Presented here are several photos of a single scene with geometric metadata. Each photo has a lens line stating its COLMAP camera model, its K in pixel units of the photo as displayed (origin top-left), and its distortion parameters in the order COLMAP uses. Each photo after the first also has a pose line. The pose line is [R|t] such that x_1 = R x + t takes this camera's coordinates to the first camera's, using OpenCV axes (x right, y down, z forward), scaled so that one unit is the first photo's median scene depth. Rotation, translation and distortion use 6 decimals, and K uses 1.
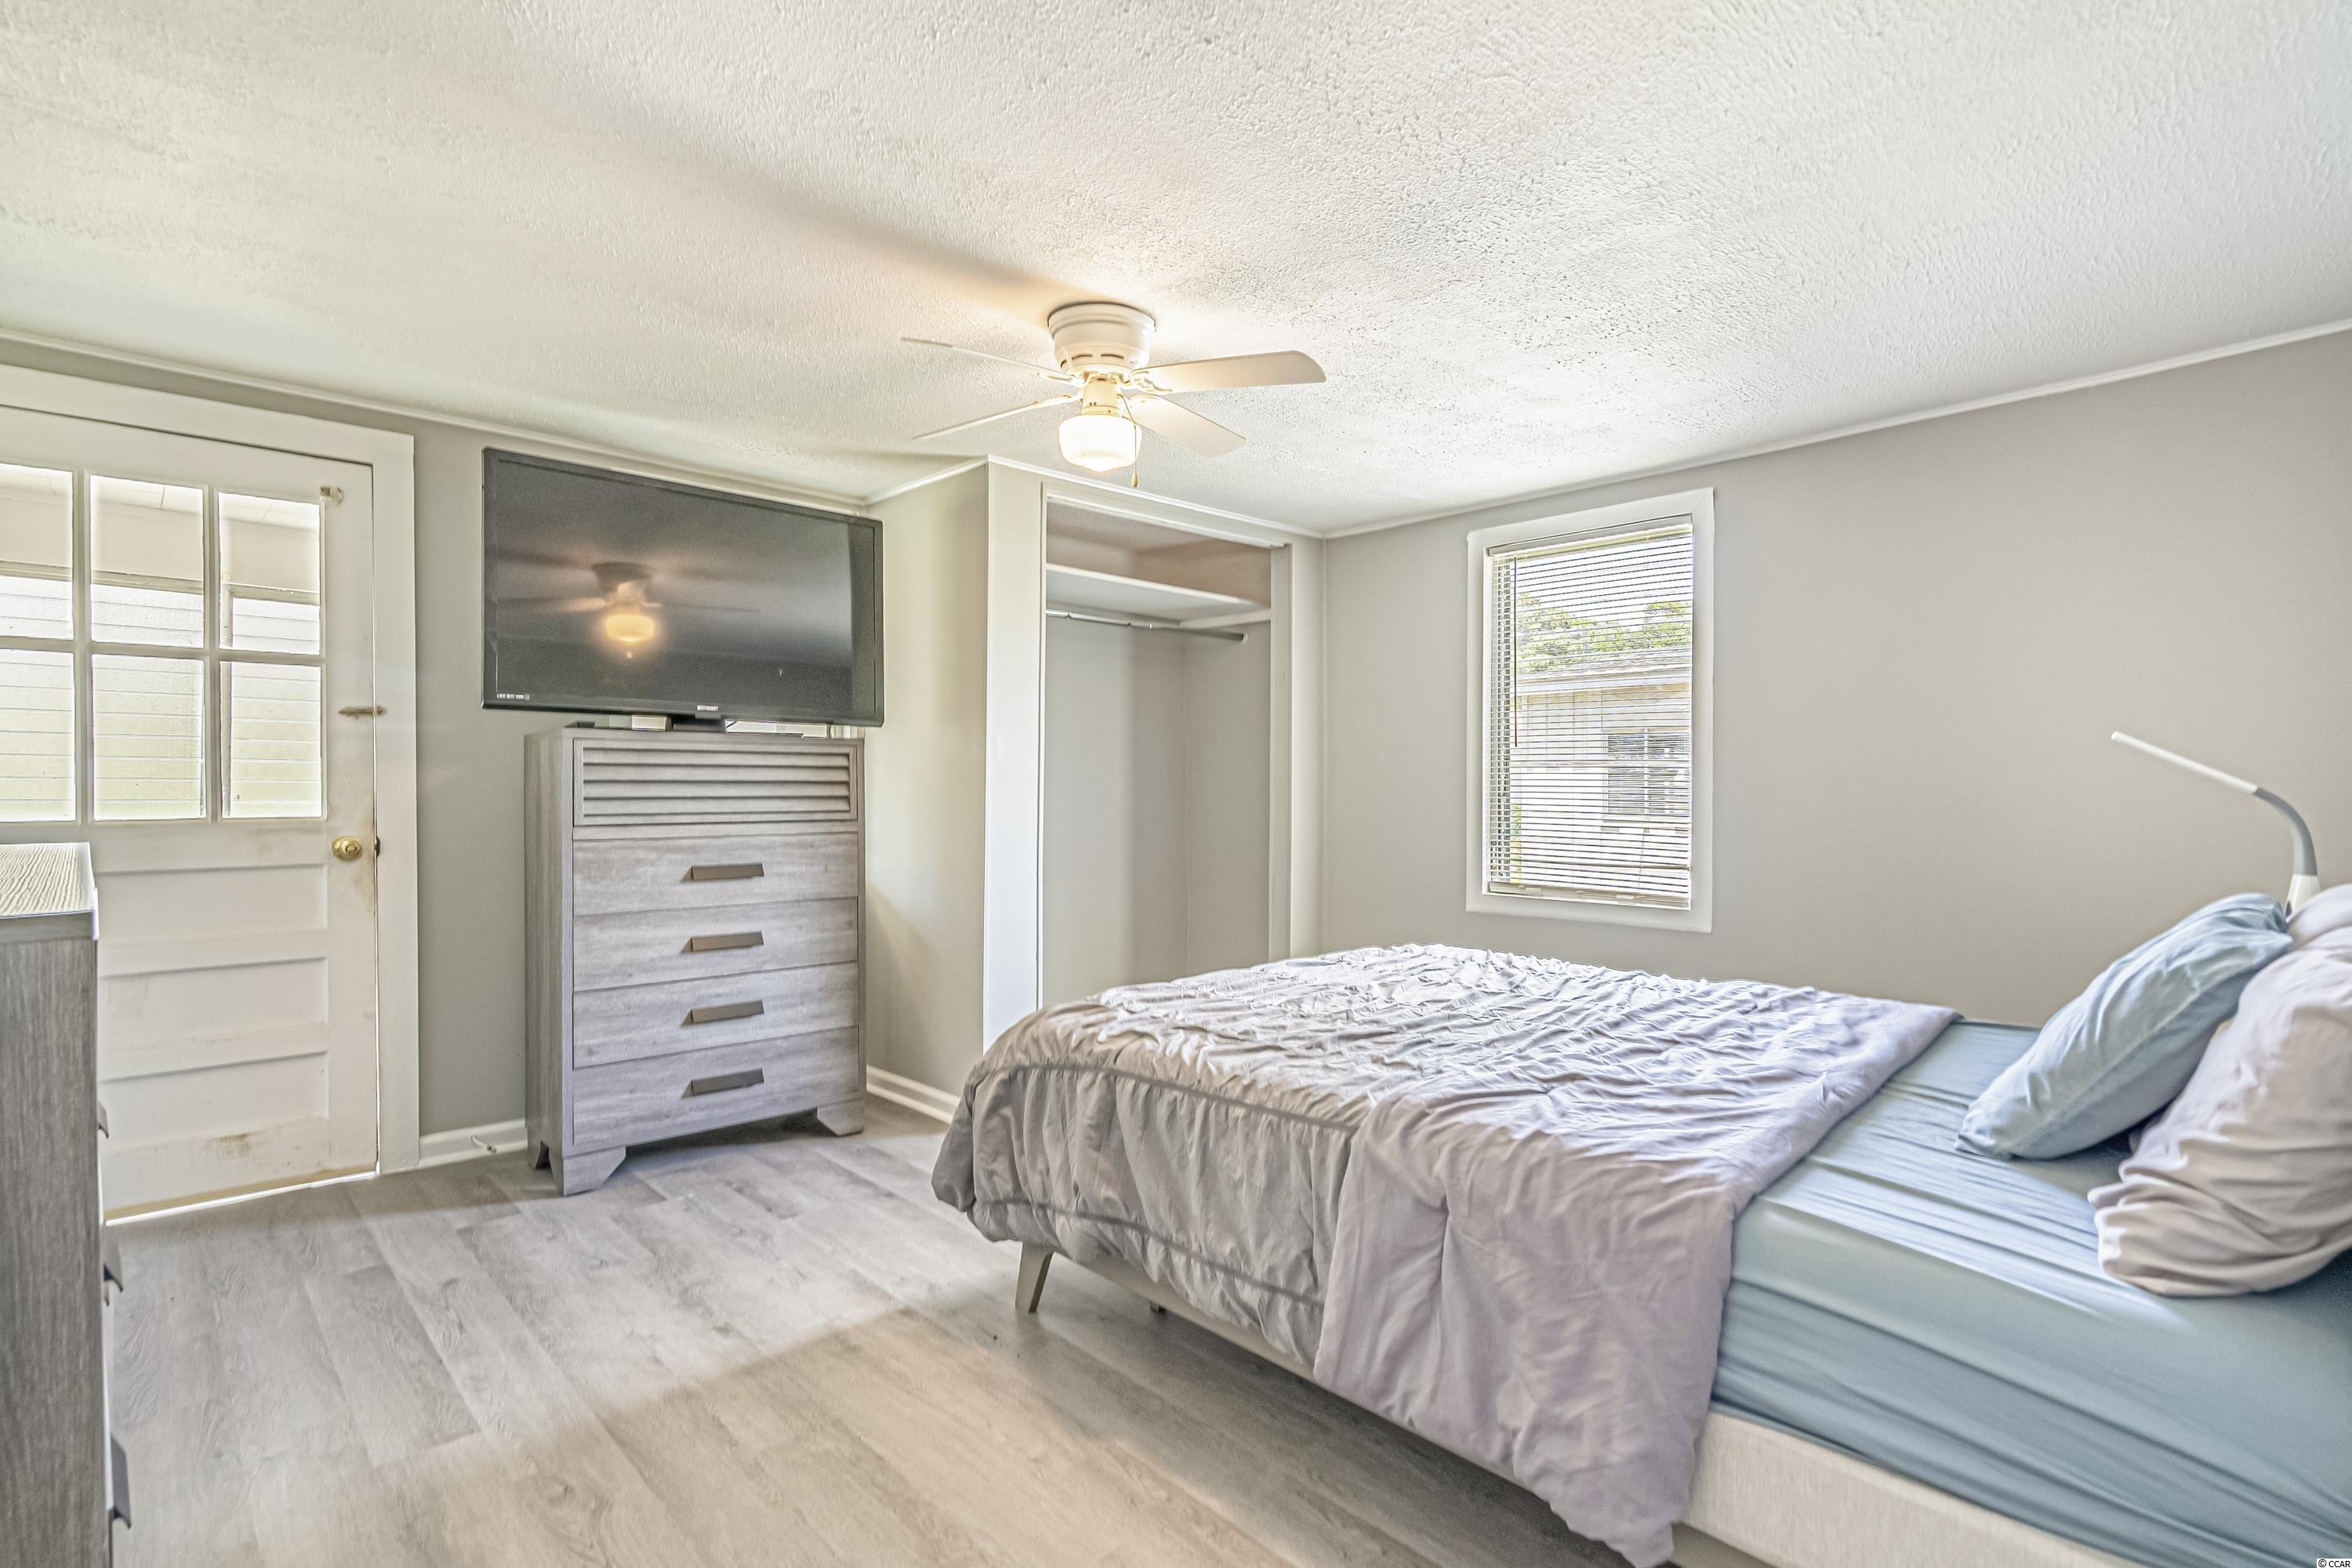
lens RADIAL K [[1168.5, 0, 1183.9], [0, 1168.5, 786.1], [0, 0, 1]] dist [-0.004642, 0.000981]
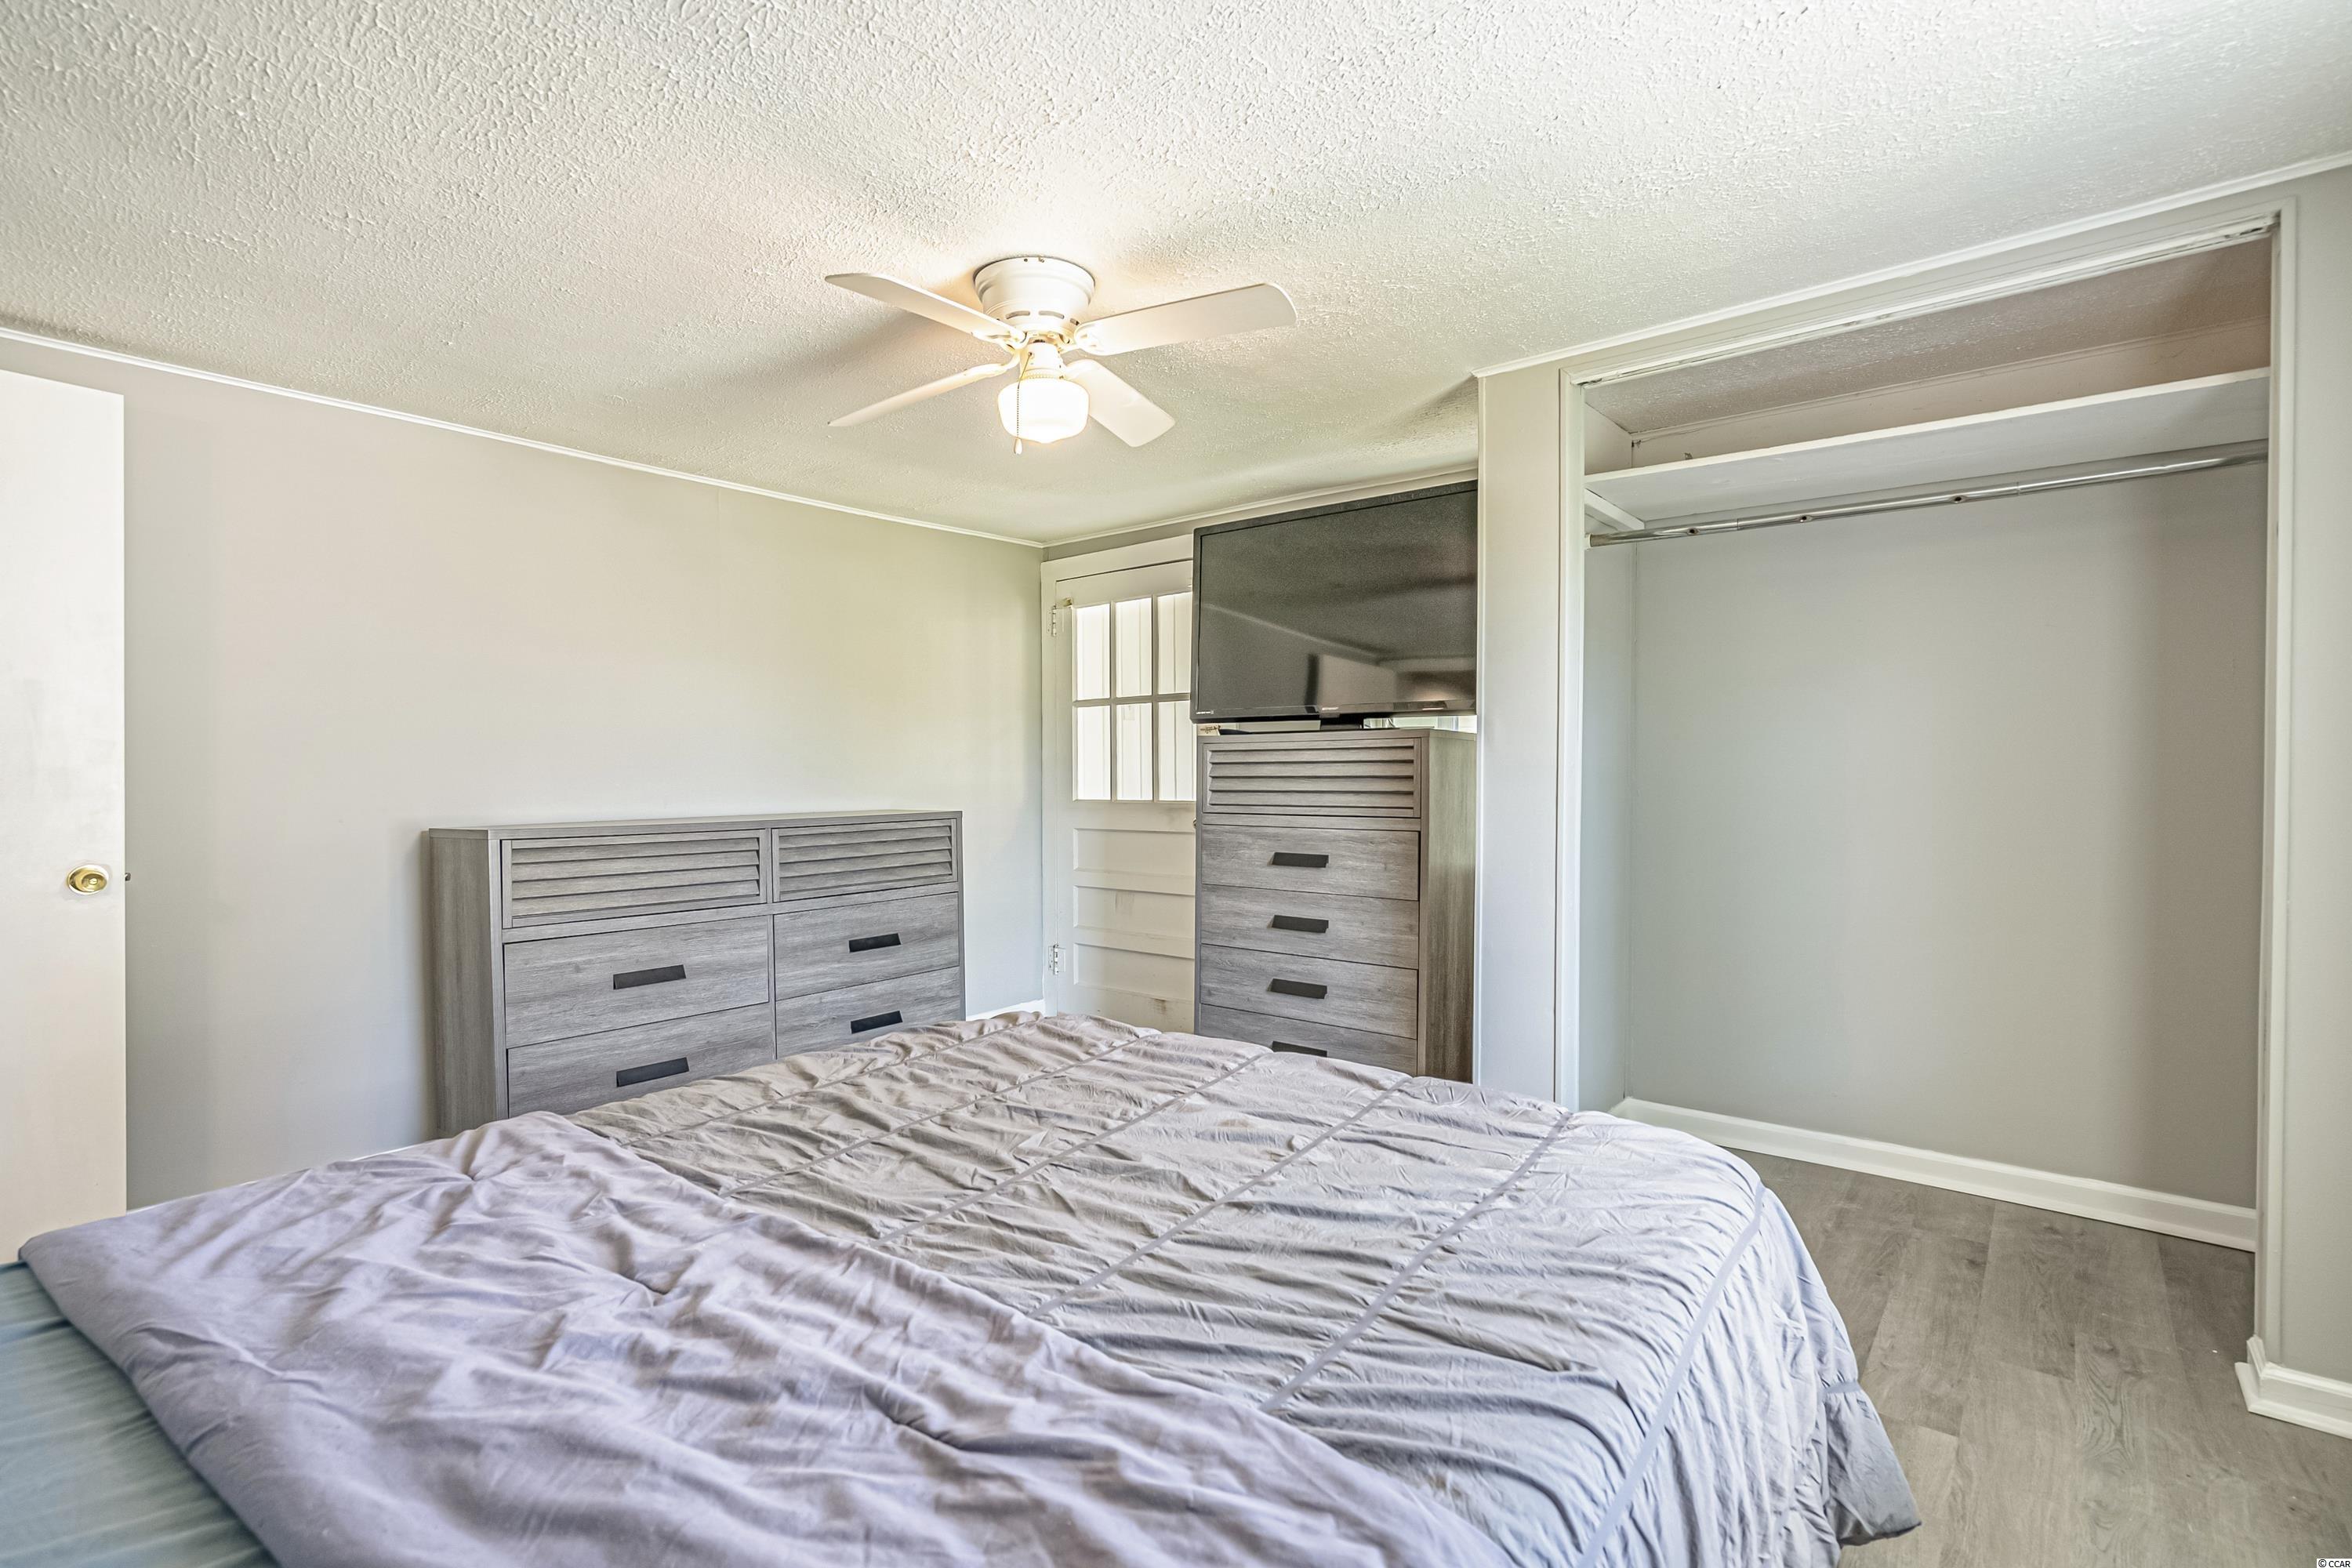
lens RADIAL K [[1074.3, 0, 1171.4], [0, 1074.3, 789.4], [0, 0, 1]] dist [-0.004825, -0.000015]
pose [[0.128387, 0.012631, -0.991644, 0.574810], [0.005692, 0.999893, 0.013473, -0.006280], [0.991708, -0.007374, 0.128302, 0.744552]]
